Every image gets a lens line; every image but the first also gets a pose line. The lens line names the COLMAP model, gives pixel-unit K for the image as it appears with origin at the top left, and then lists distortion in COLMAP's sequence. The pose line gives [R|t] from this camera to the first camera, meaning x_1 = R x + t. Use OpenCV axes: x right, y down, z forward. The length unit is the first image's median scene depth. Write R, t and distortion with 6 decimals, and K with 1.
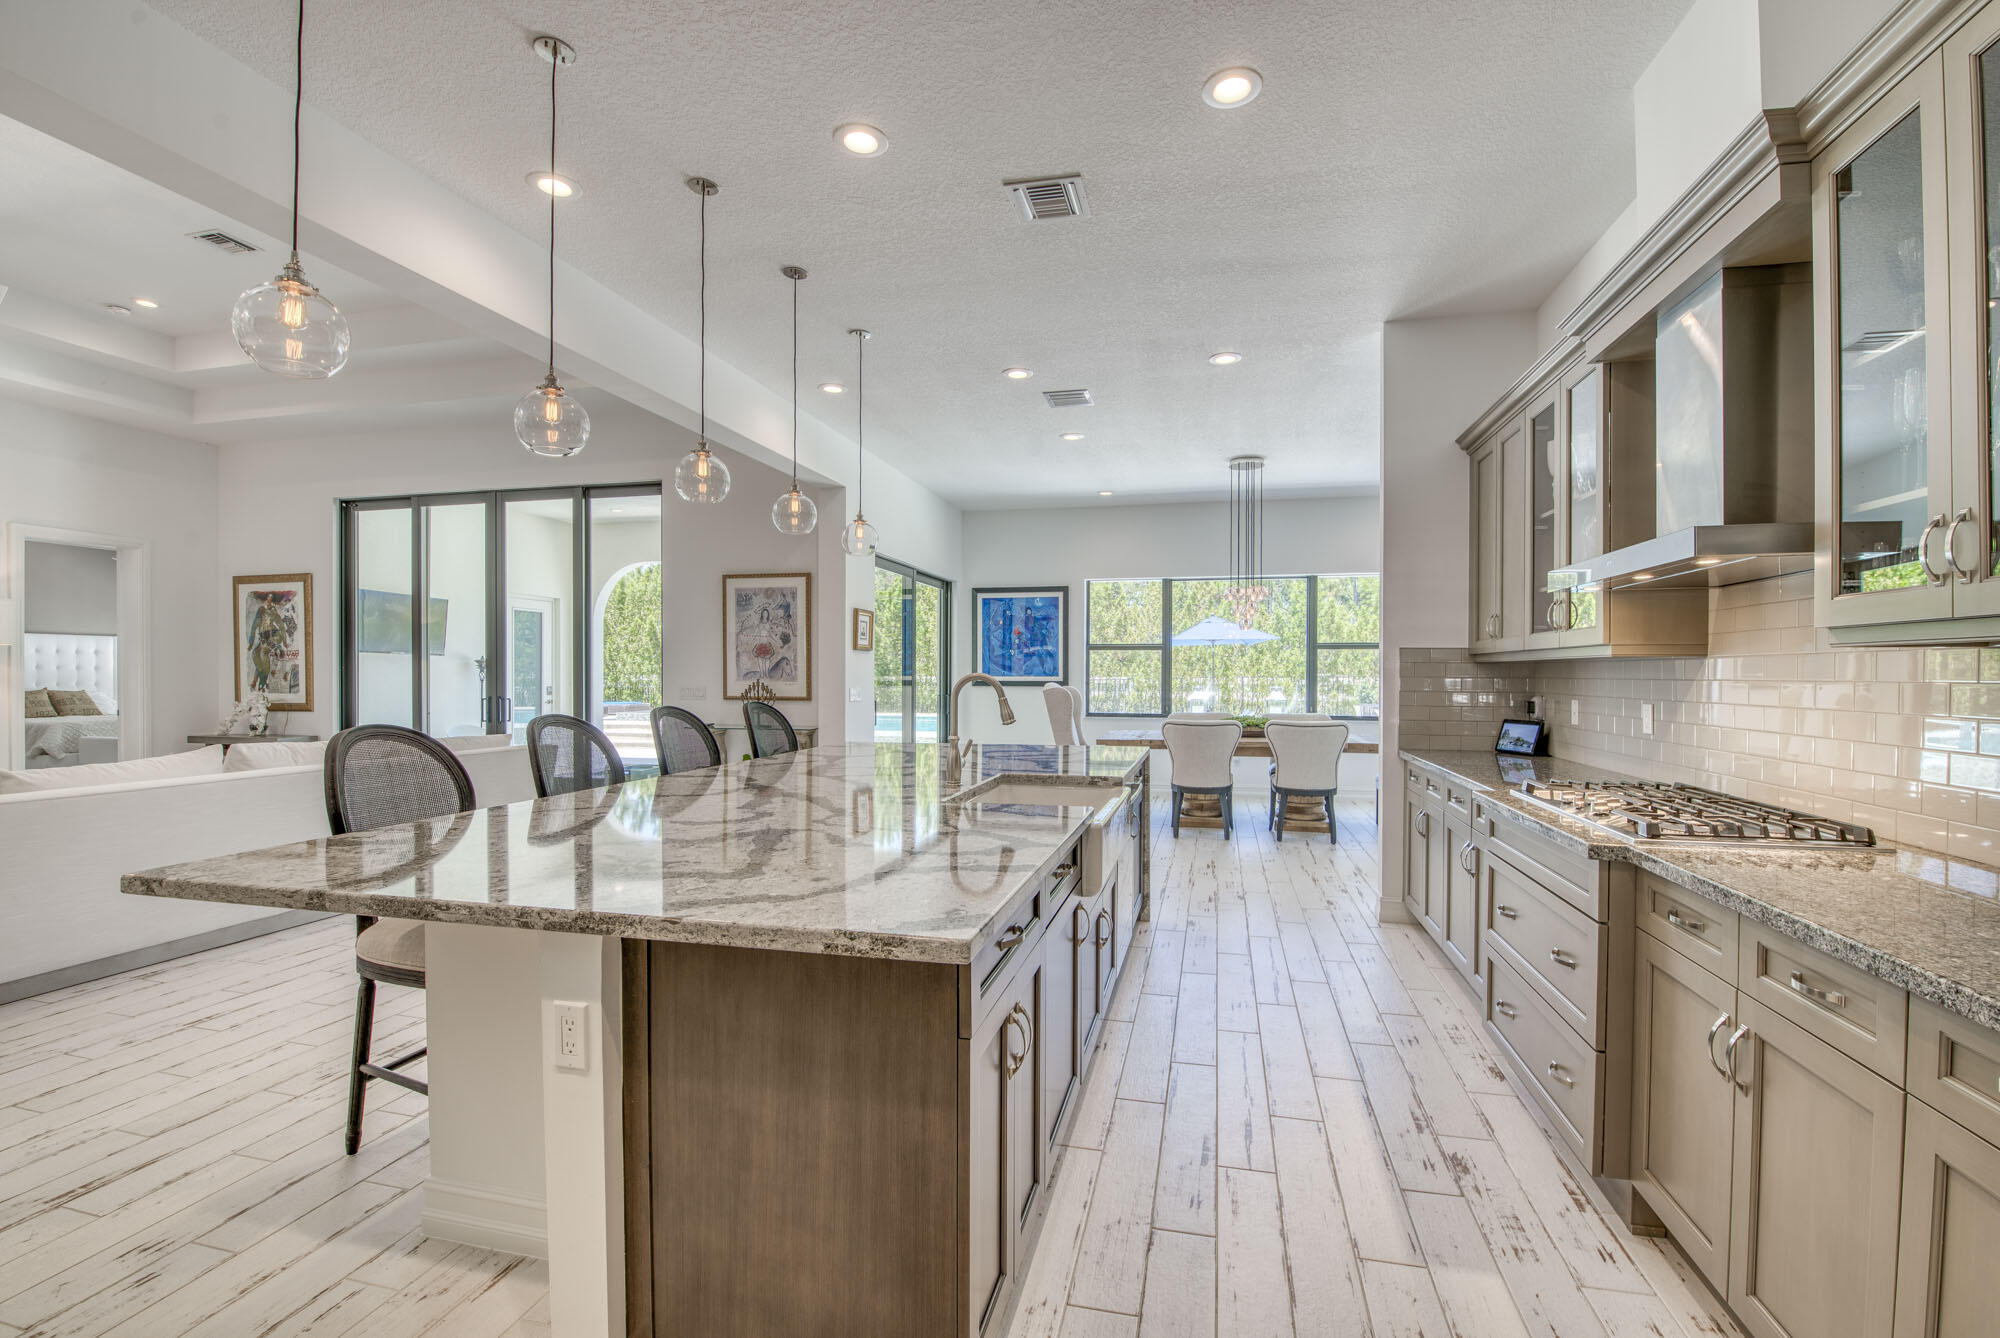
lens RADIAL K [[859.1, 0, 1019.9], [0, 859.1, 679.2], [0, 0, 1]] dist [-0.005587, -0.008445]
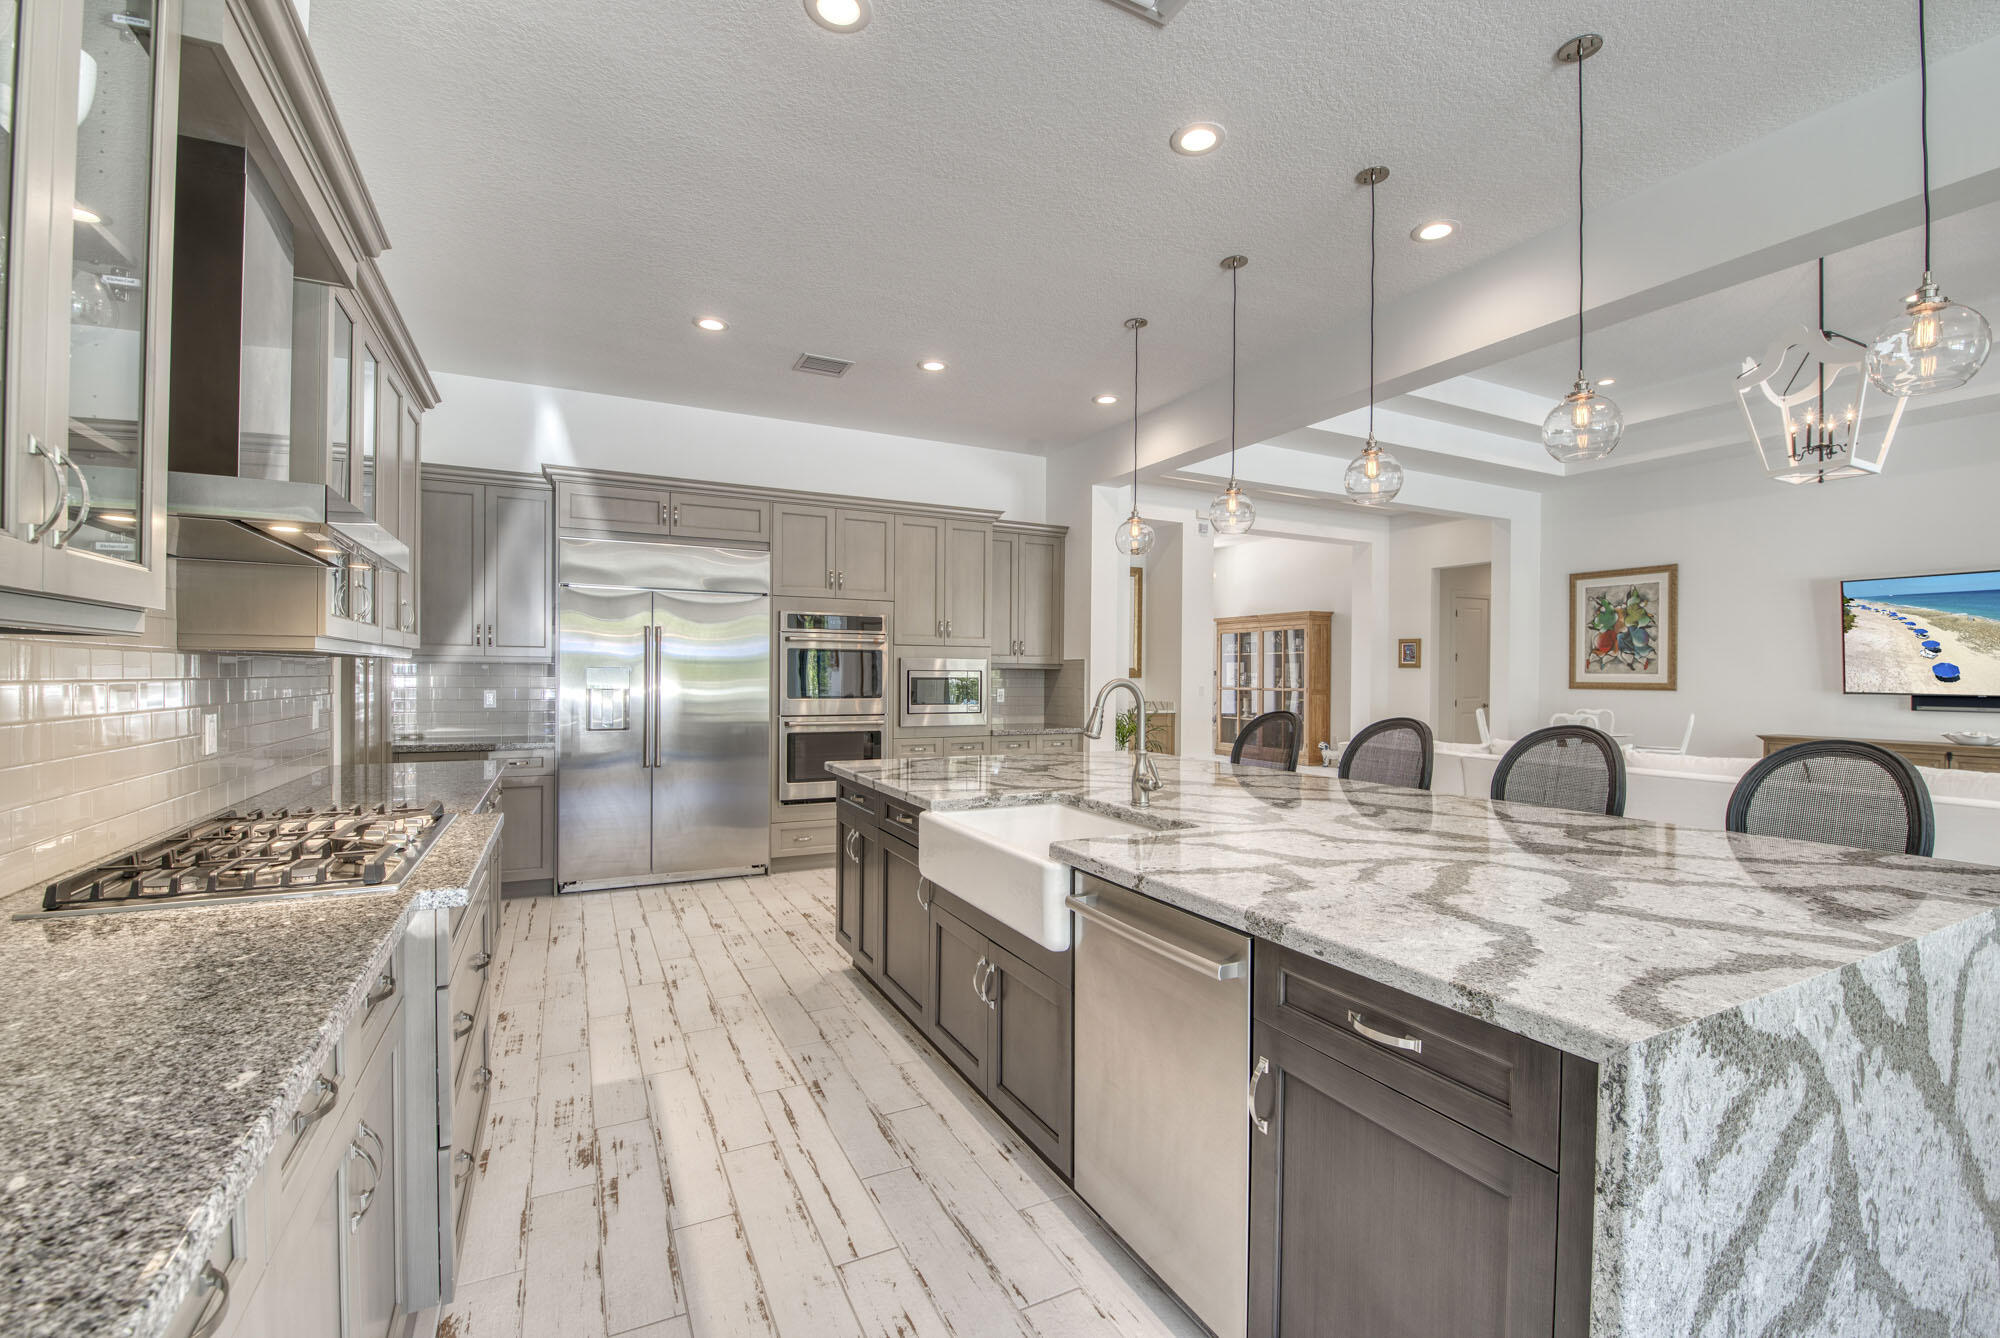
lens RADIAL K [[859.1, 0, 1019.9], [0, 859.1, 679.2], [0, 0, 1]] dist [-0.005587, -0.008445]
pose [[-0.757965, -0.004677, -0.652279, 0.224194], [-0.013317, 0.999877, 0.008304, -0.004752], [0.652160, 0.014980, -0.757934, 0.596815]]
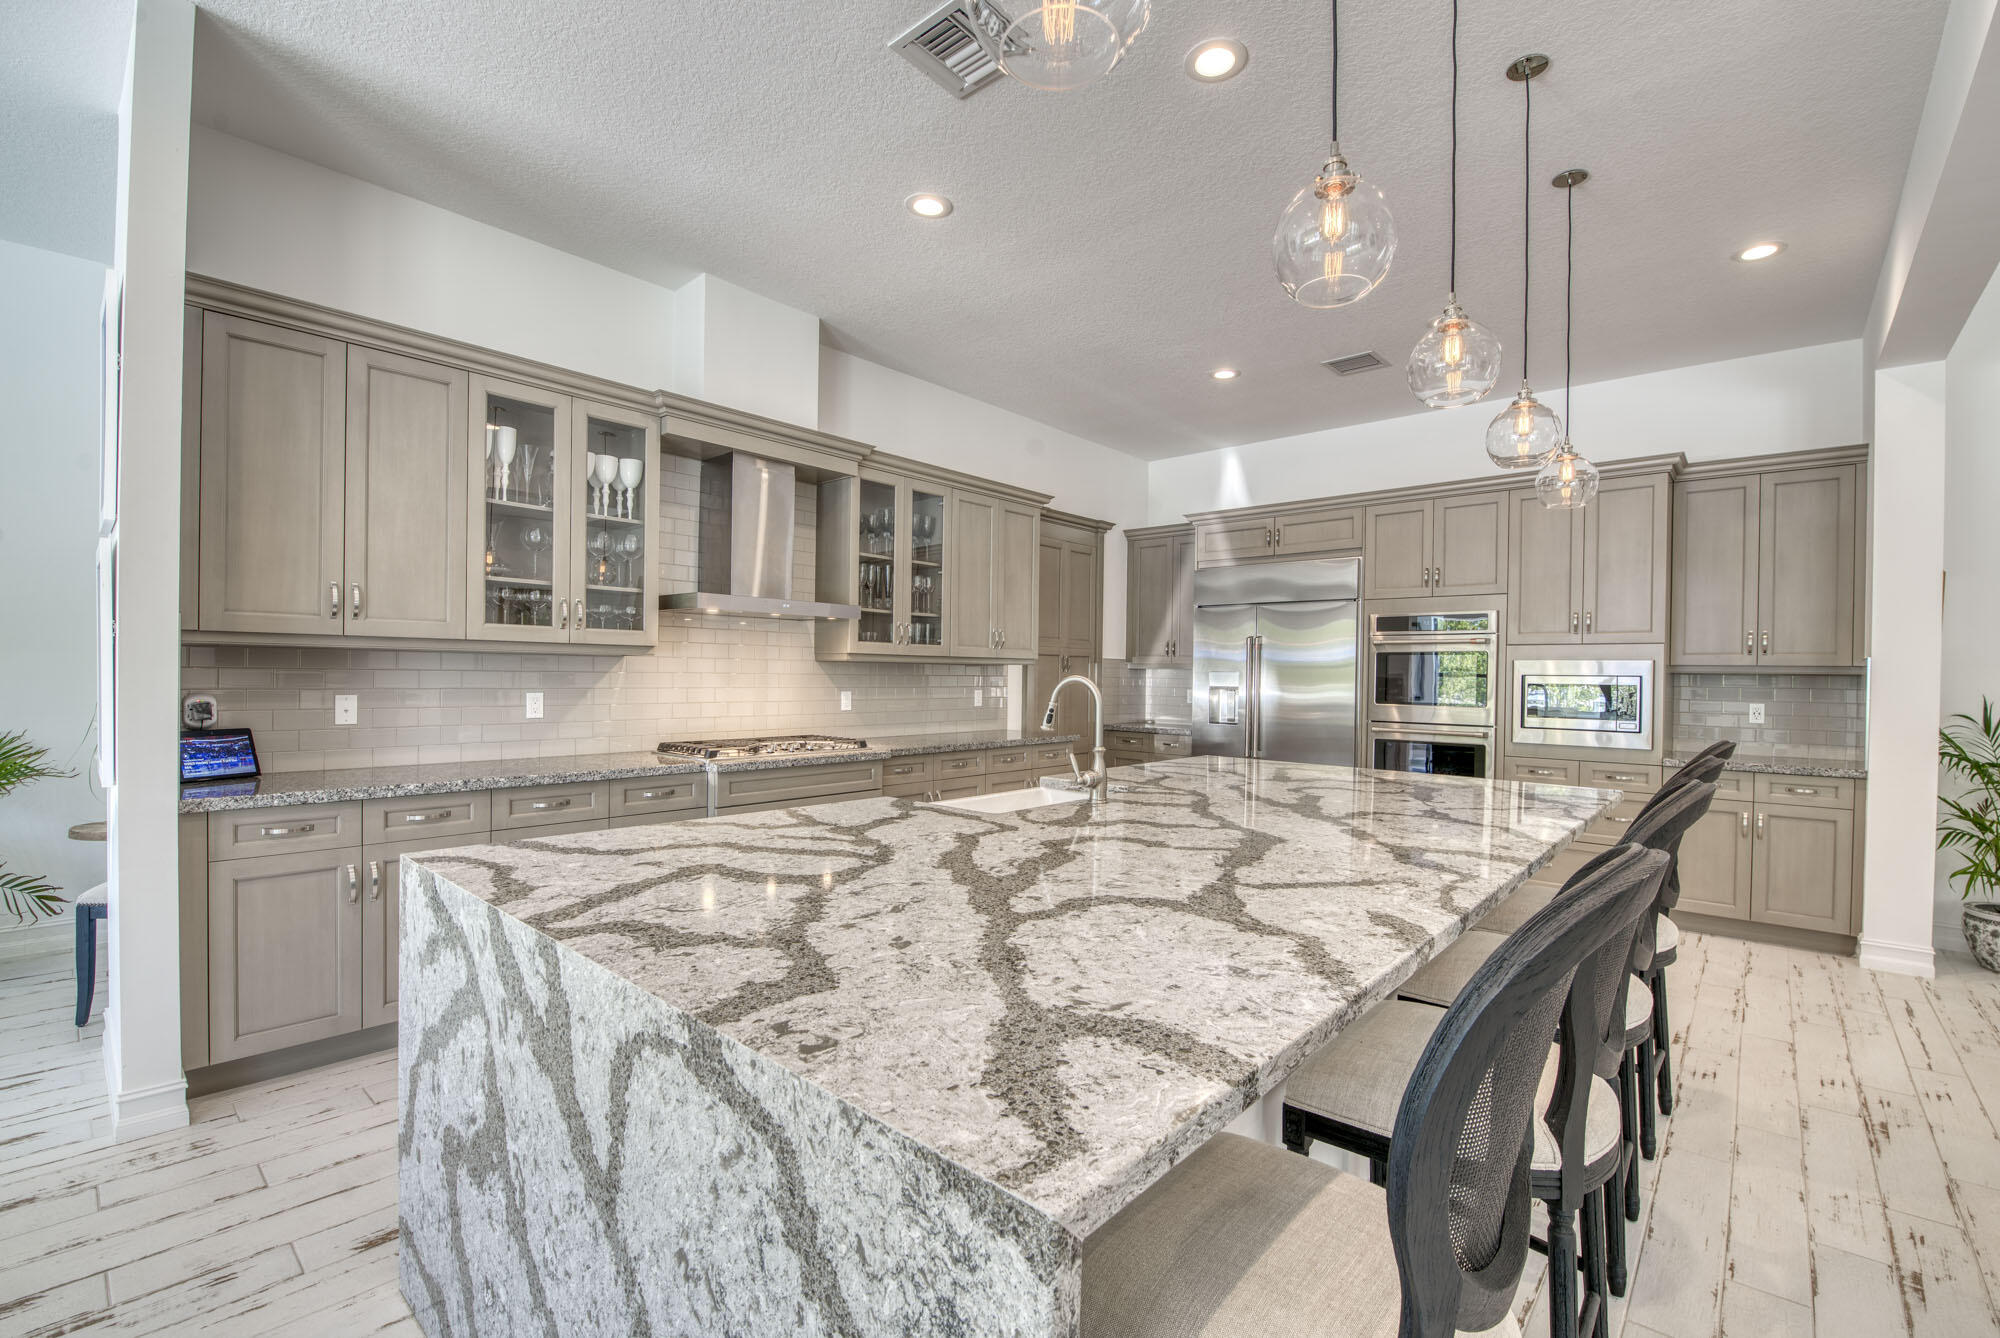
lens RADIAL K [[859.1, 0, 1019.9], [0, 859.1, 679.2], [0, 0, 1]] dist [-0.005587, -0.008445]
pose [[-0.883306, -0.017442, 0.468473, -0.157119], [-0.013100, 0.999836, 0.012525, -0.004765], [-0.468614, 0.004926, -0.883389, 0.683551]]
